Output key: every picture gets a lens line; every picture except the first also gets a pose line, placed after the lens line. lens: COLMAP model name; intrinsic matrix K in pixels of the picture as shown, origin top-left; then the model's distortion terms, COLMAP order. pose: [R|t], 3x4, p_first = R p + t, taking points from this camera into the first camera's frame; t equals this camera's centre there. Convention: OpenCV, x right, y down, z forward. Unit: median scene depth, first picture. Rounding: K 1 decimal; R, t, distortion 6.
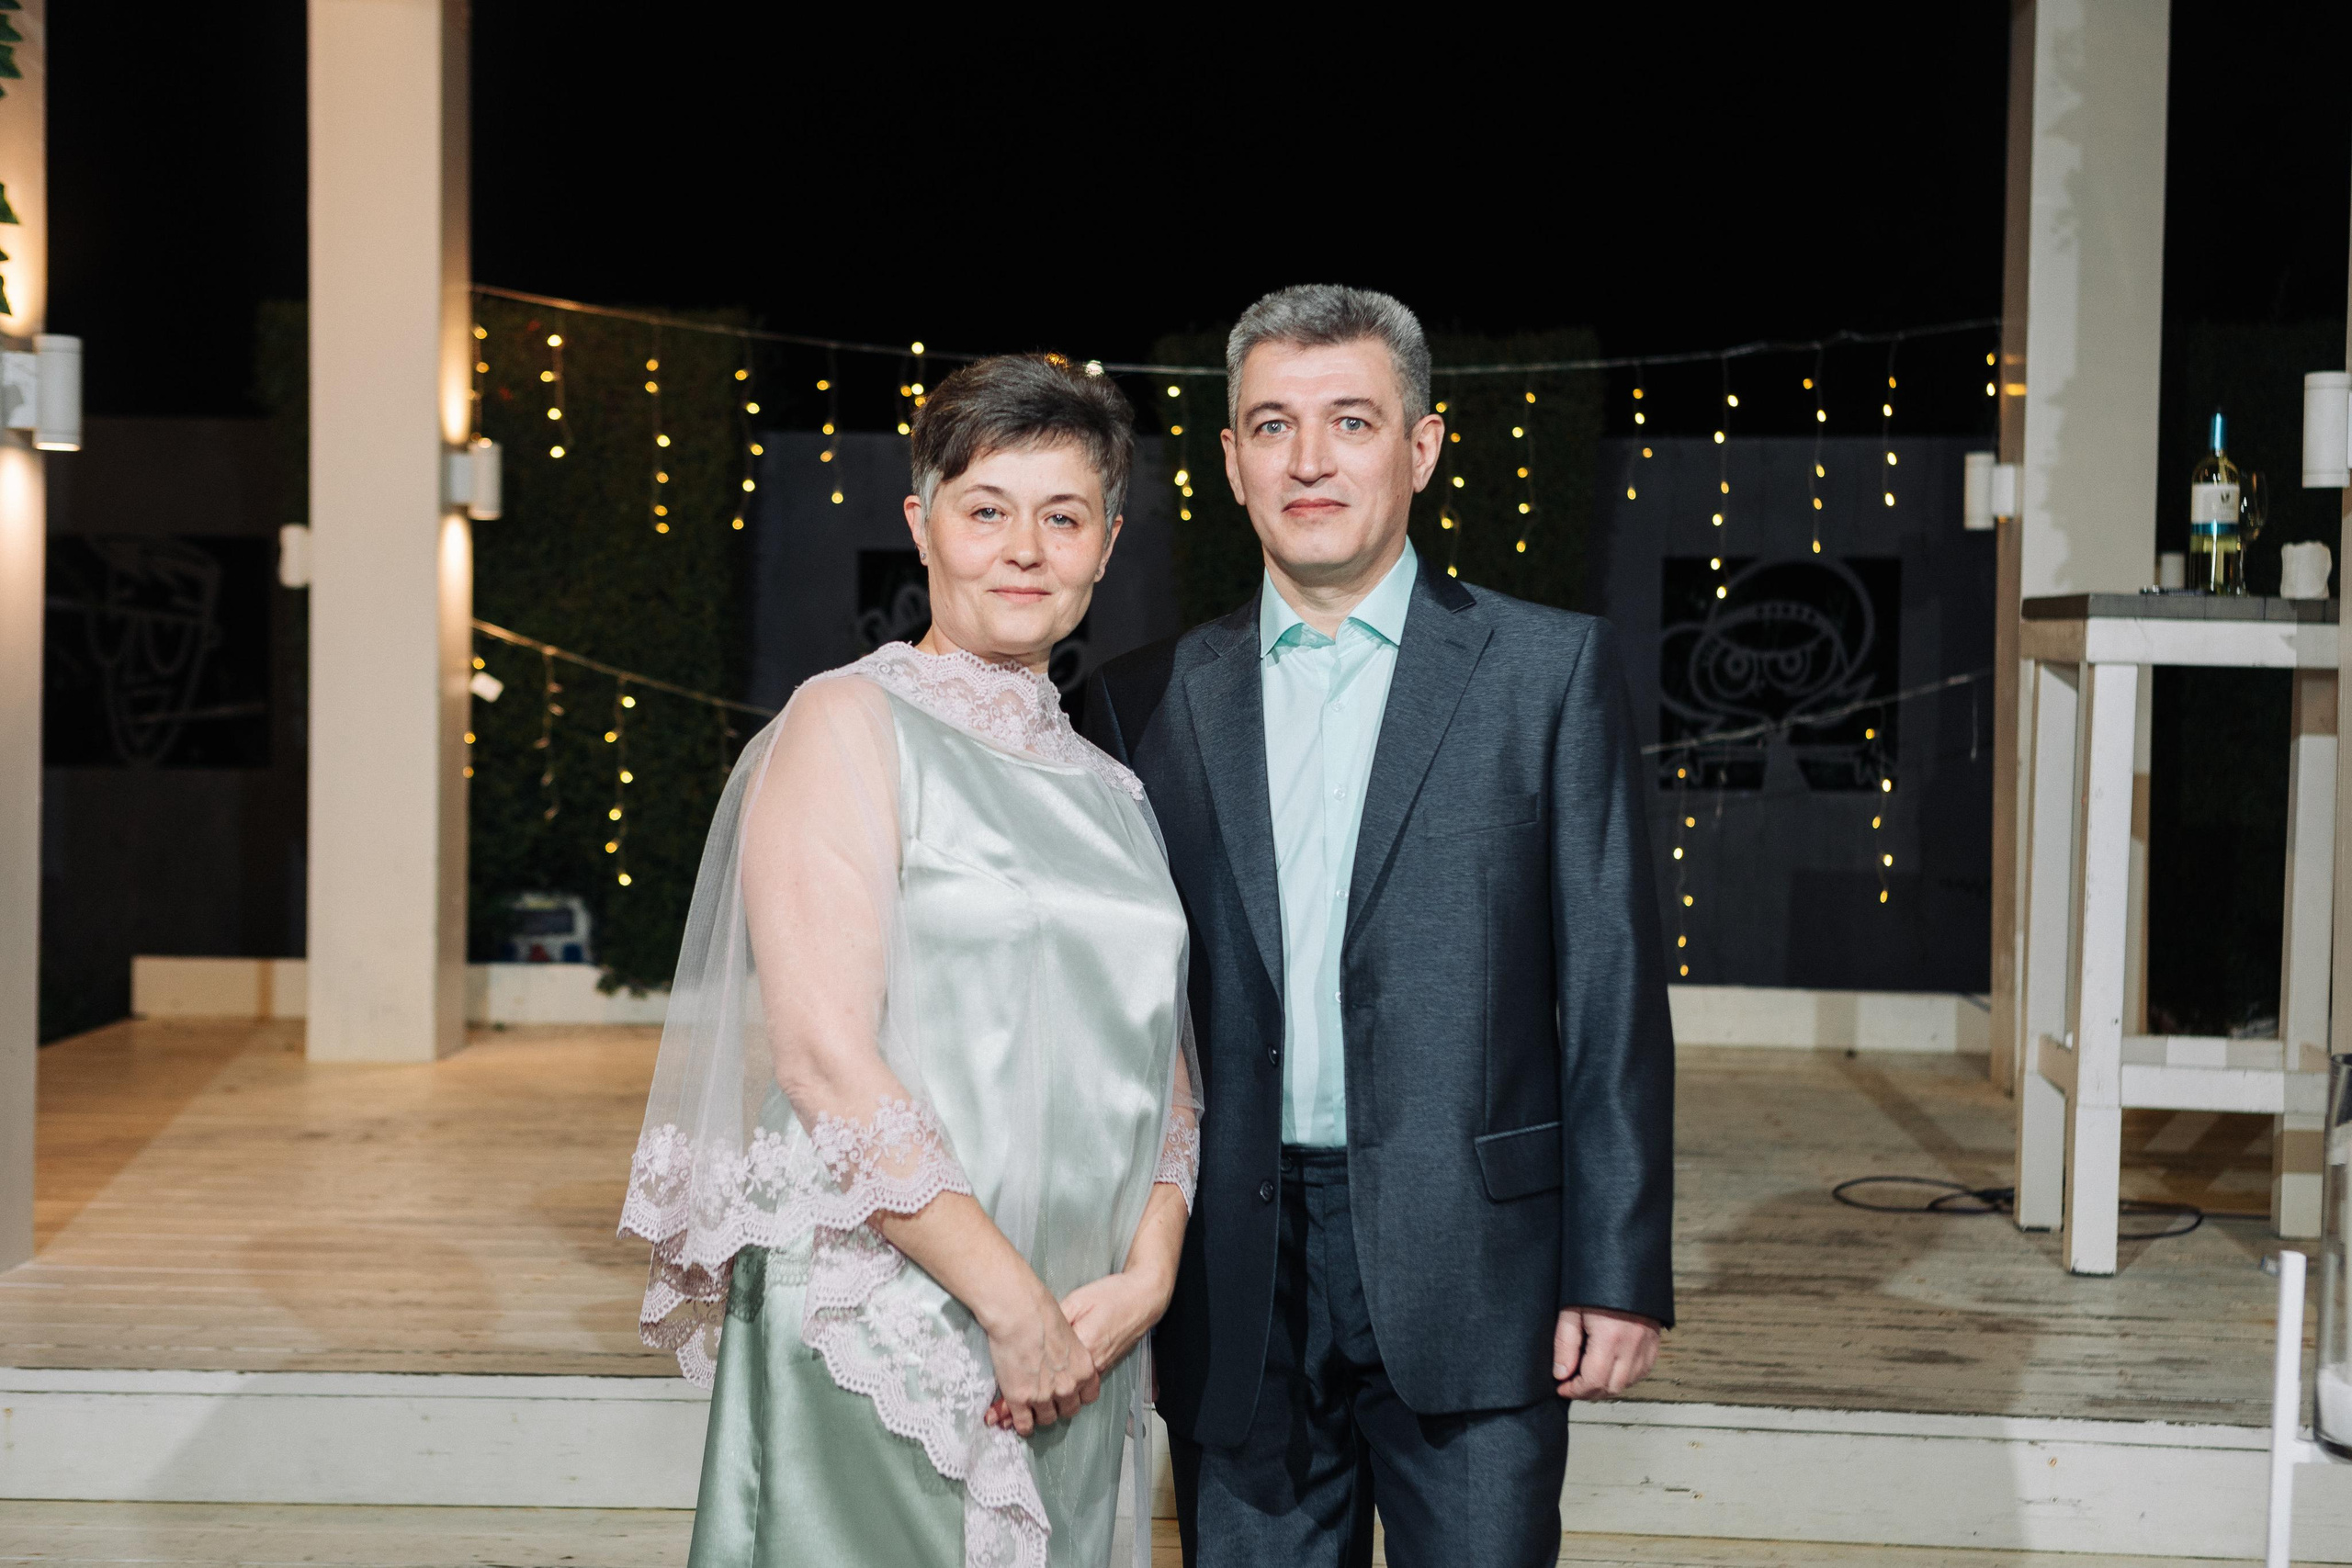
lens RADIAL K [[3401.4, 0, 1203.0], [0, 3401.4, 777.9], [0, 0, 1]] dist [0.299681, -0.868425]
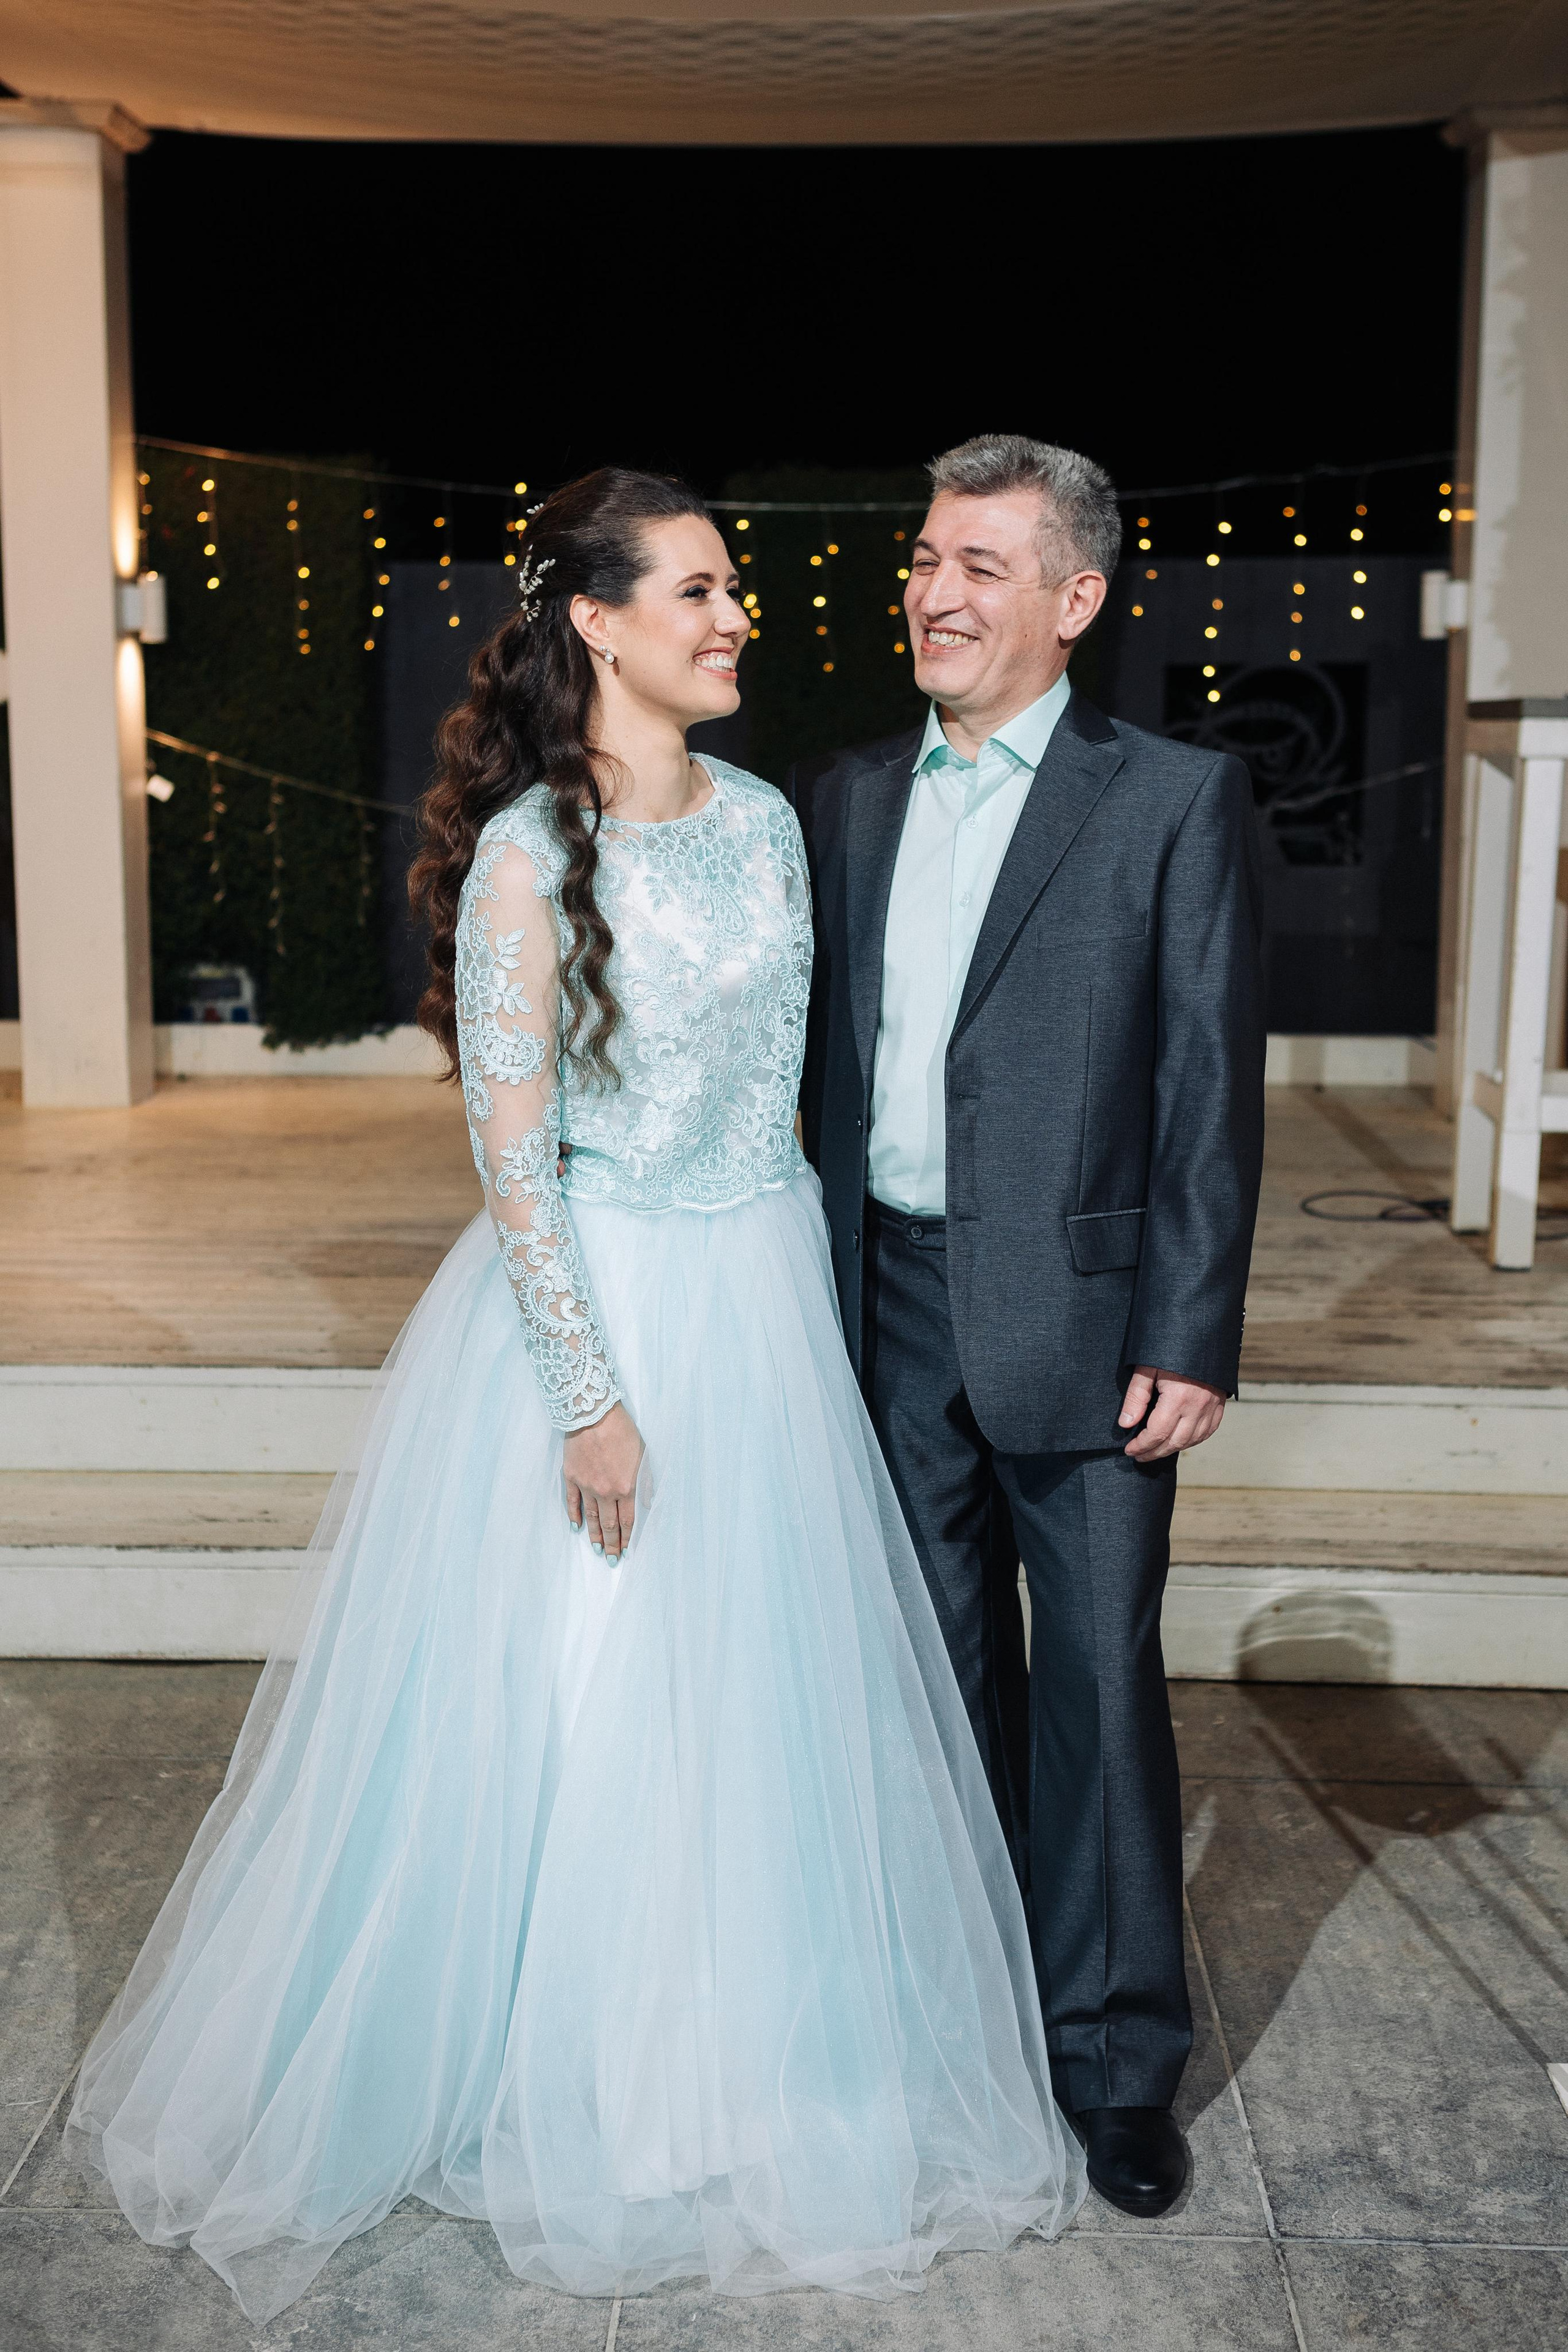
lens RADIAL K [[2915.7, 0, 774.0], [0, 2915.7, 1169.9], [0, 0, 1]] dist [0.163165, -0.334571]
pose [[0.999941, -0.010814, 0.000720, -0.001103], [0.010673, 0.994095, 0.107988, -0.003253], [-0.001883, -0.107974, 0.994152, -0.011618]]
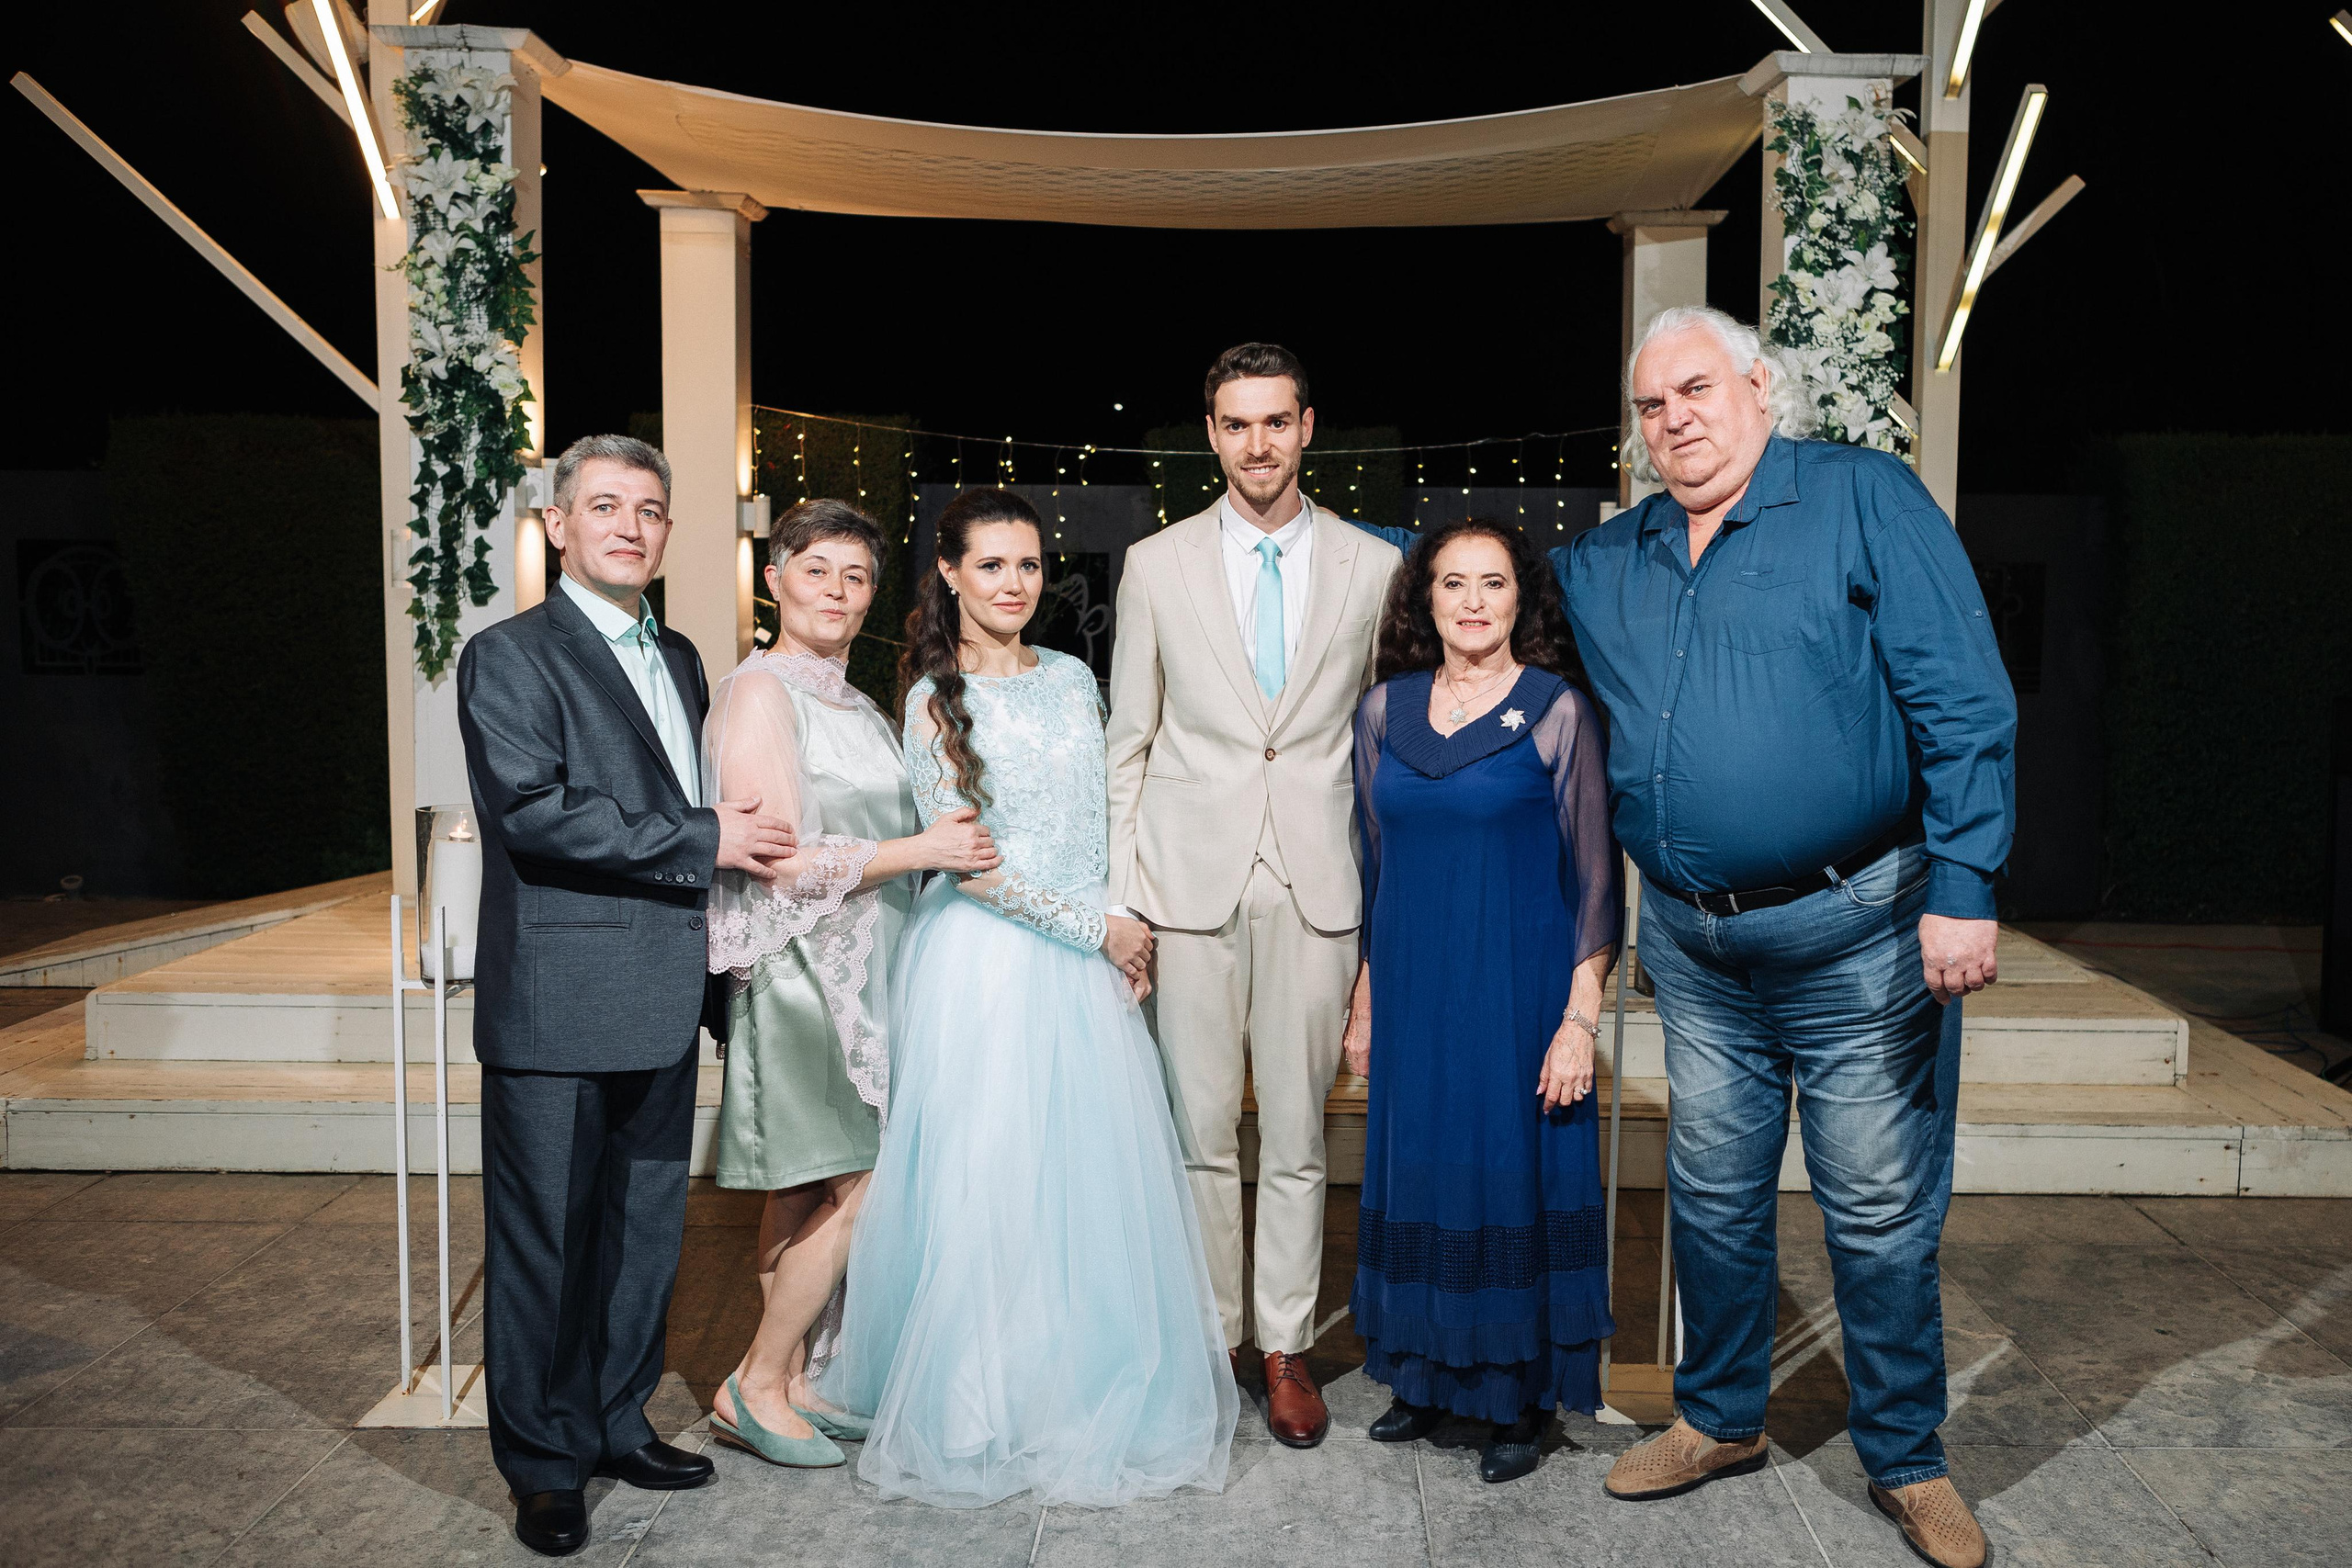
lens RADIAL K [[2221.8, 0, 1300.5], [0, 2221.8, 775.4], [0, 0, 1]] dist [0.012404, -0.008745]
pose [[0.998815, -0.007159, 0.048142, 0.009394], [0.004938, 0.998925, 0.046093, -0.006022], [-0.048420, -0.045801, 0.997776, -0.144863]]
